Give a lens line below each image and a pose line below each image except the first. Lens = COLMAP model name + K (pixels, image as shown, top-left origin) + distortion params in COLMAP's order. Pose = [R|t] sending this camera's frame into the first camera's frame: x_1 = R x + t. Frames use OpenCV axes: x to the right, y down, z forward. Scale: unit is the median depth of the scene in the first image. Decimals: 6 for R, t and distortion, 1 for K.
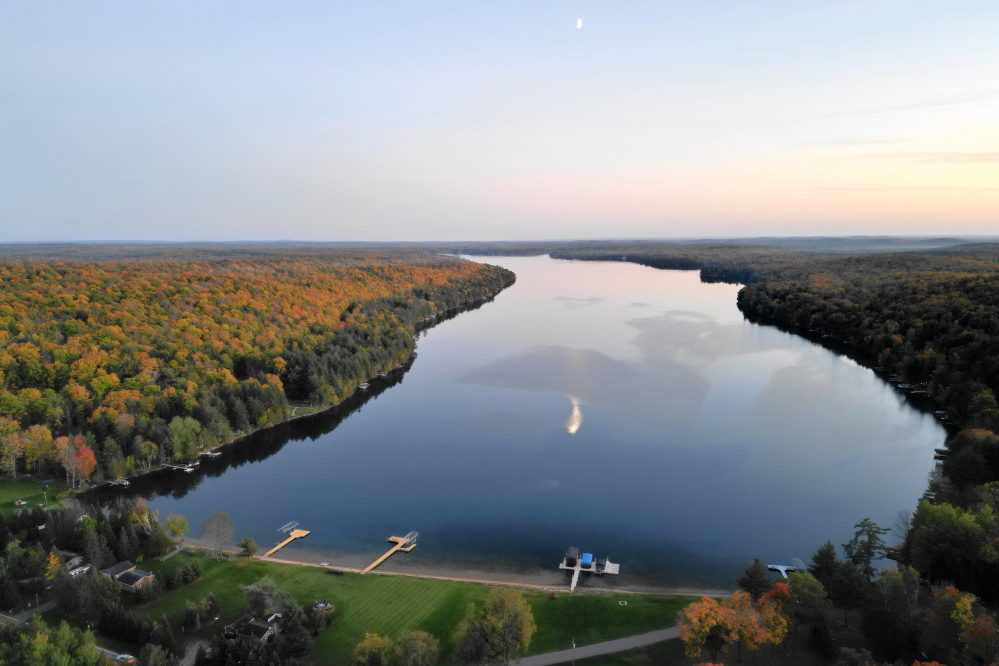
lens RADIAL K [[679.6, 0, 499.9], [0, 679.6, 331.7], [0, 0, 1]] dist [0.002518, -0.022243]
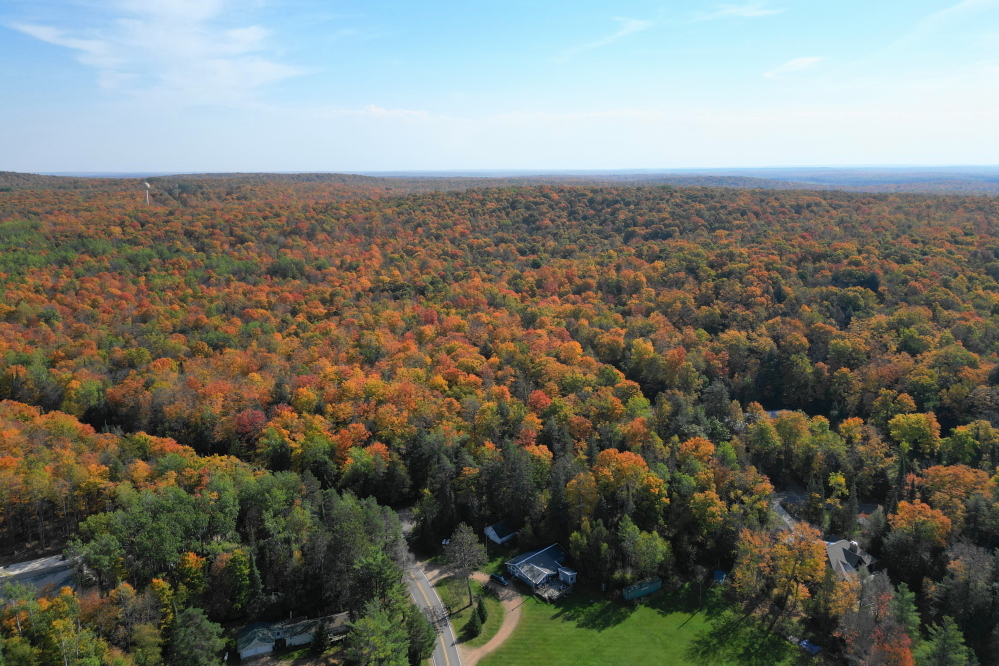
lens RADIAL K [[679.6, 0, 498.9], [0, 679.6, 330.6], [0, 0, 1]] dist [0.002518, -0.022243]
pose [[0.547675, 0.190507, -0.814714, -0.260900], [-0.101000, 0.981666, 0.161651, -0.046726], [0.830573, -0.006246, 0.556875, 0.320225]]
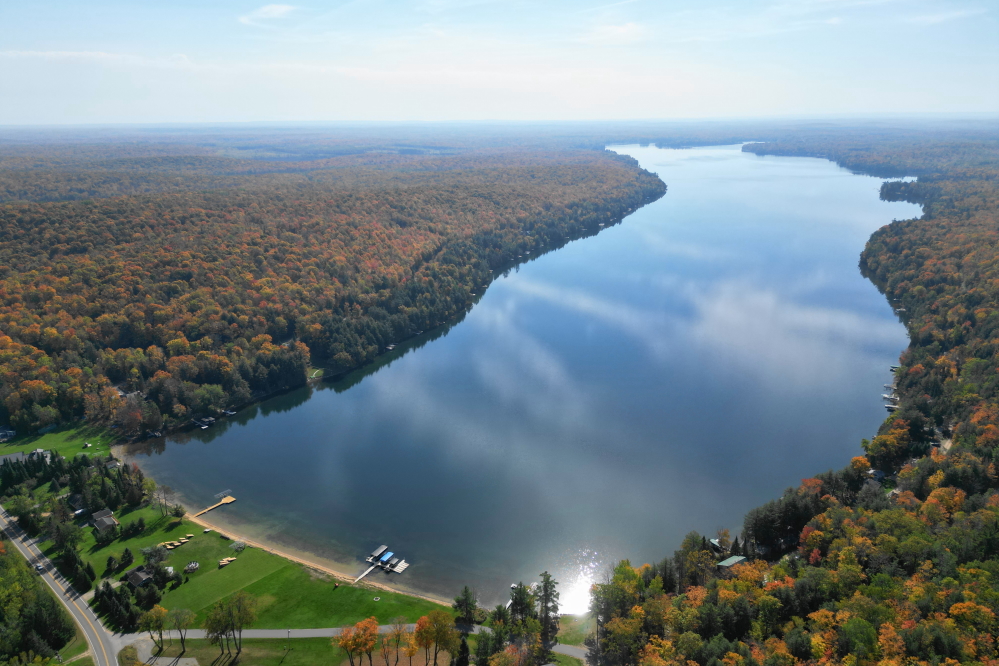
lens RADIAL K [[679.6, 0, 497.0], [0, 679.6, 333.7], [0, 0, 1]] dist [0.002518, -0.022243]
pose [[0.958255, 0.080966, -0.274213, 0.308986], [-0.033556, 0.984287, 0.173361, -0.158503], [0.283941, -0.156922, 0.945914, -0.068693]]
